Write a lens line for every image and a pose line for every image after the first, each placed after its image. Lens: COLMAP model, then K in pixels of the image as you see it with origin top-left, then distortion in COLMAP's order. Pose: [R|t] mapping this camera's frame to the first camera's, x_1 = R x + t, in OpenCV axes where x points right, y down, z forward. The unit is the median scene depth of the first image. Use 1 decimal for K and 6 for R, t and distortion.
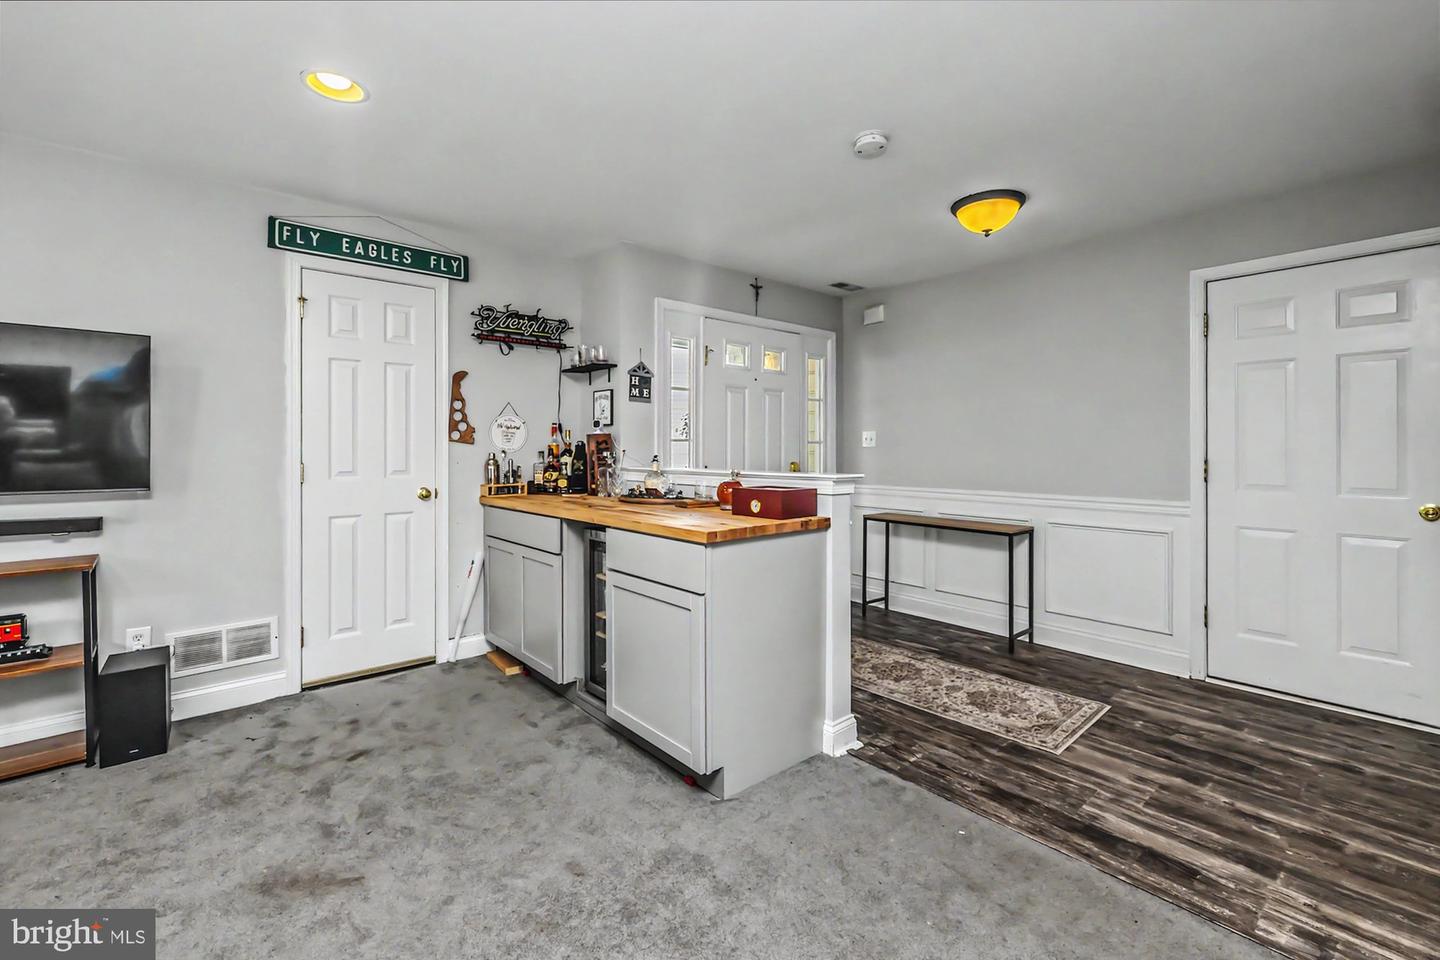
lens RADIAL K [[623.5, 0, 718.3], [0, 623.5, 442.6], [0, 0, 1]] dist [-0.002903, -0.000315]
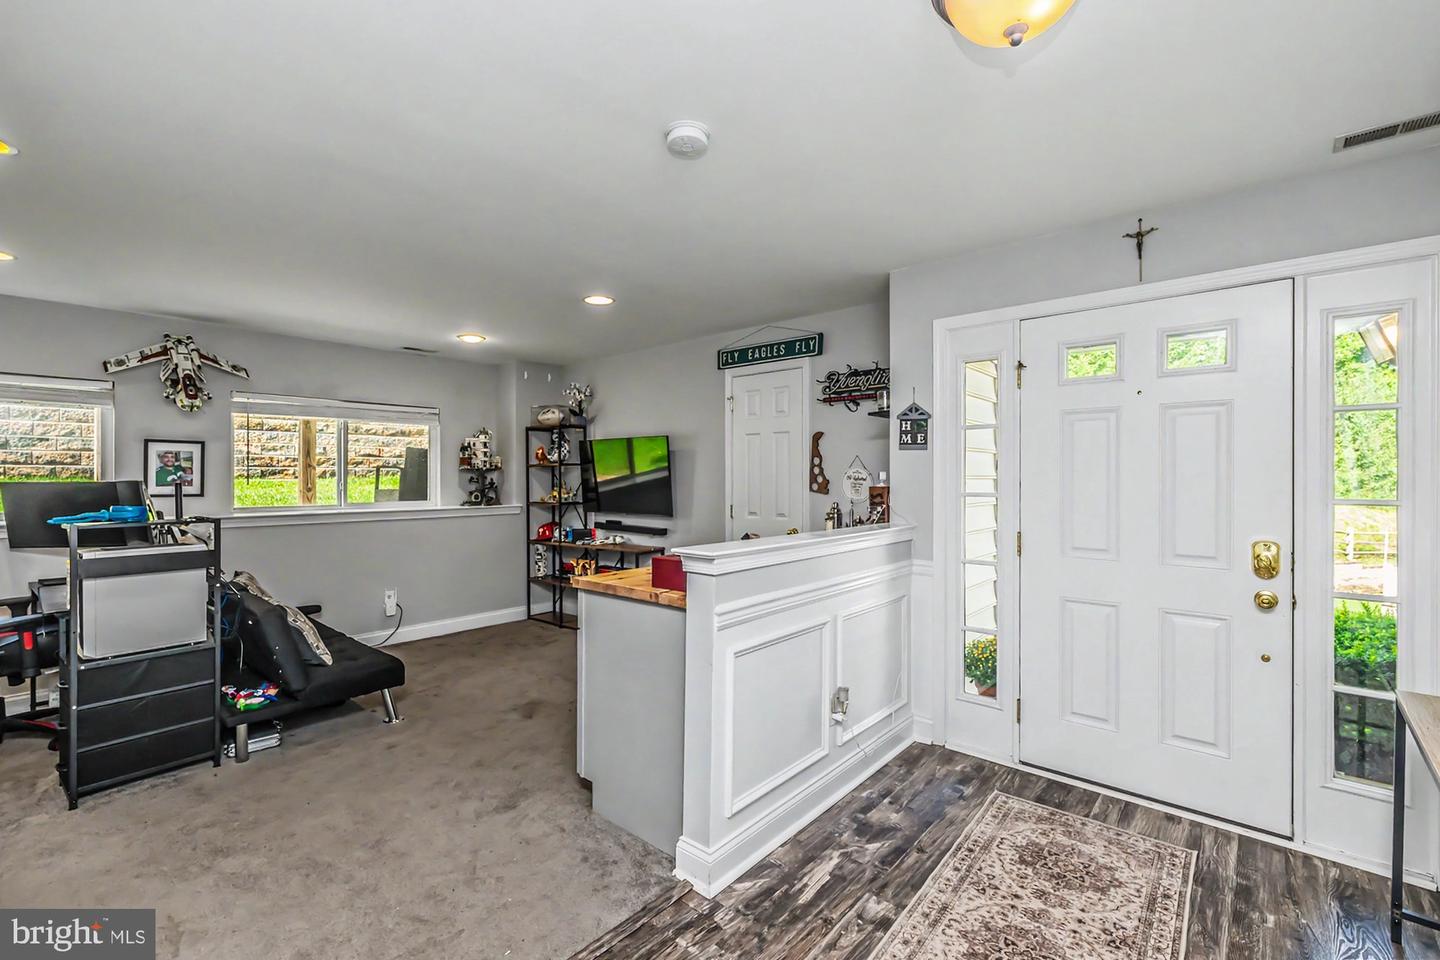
lens RADIAL K [[622.0, 0, 711.1], [0, 622.0, 475.0], [0, 0, 1]] dist [-0.001336, -0.000259]
pose [[0.124149, -0.002864, -0.992259, 0.841443], [0.009189, 0.999956, -0.001737, -0.038311], [0.992221, -0.008902, 0.124170, 0.754153]]
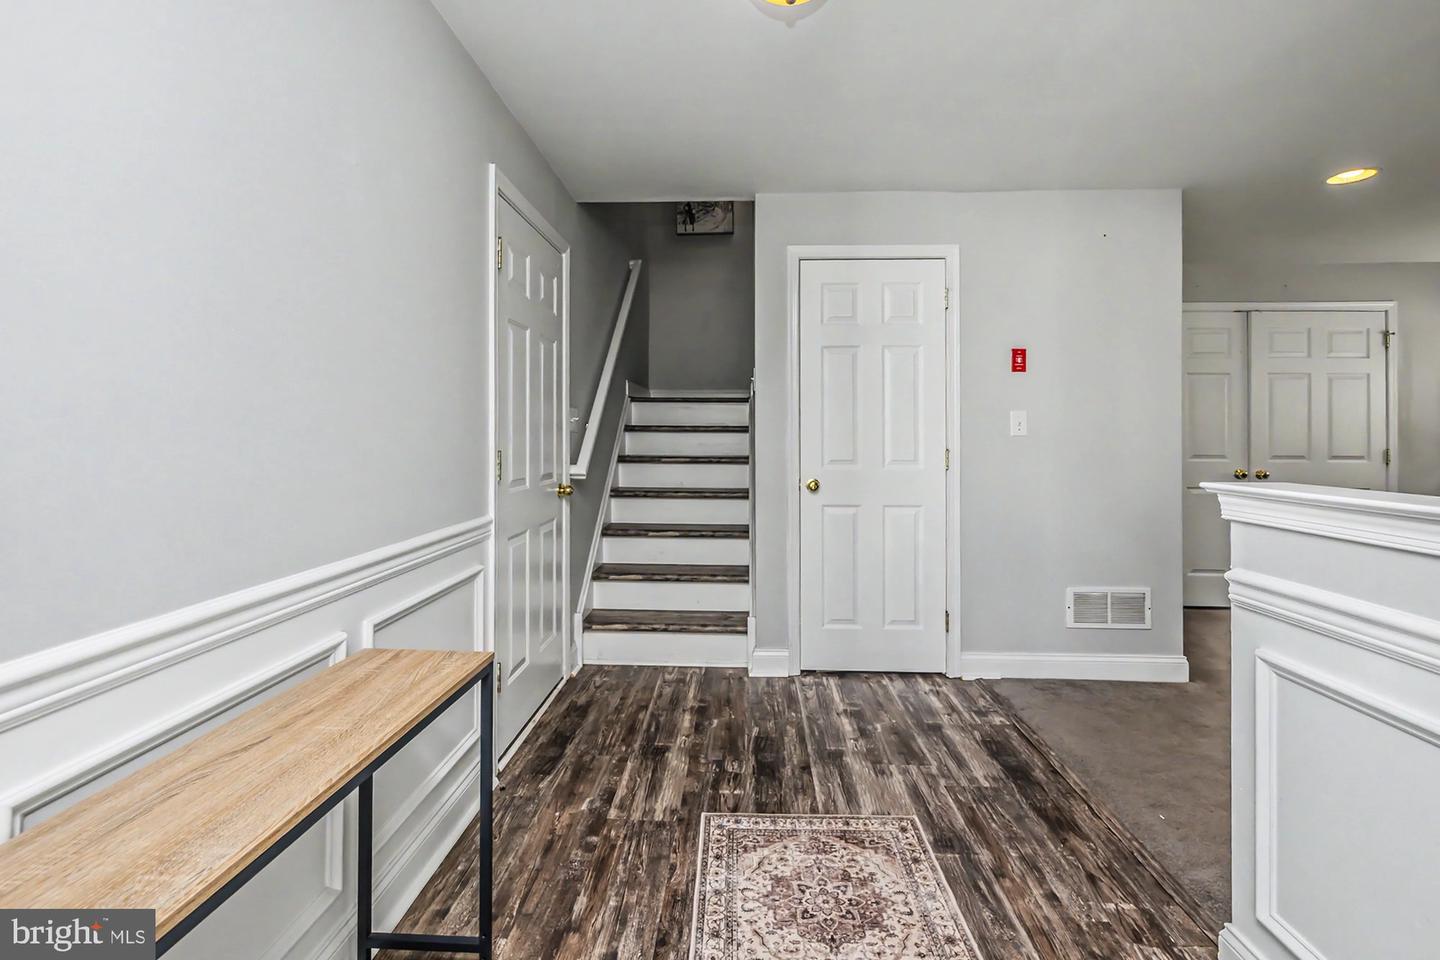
lens RADIAL K [[623.5, 0, 718.3], [0, 623.5, 442.6], [0, 0, 1]] dist [-0.002903, -0.000315]
pose [[-0.720175, -0.010916, 0.693707, 0.136439], [-0.009001, 0.999939, 0.006391, 0.007826], [-0.693734, -0.001641, -0.720229, 1.423828]]
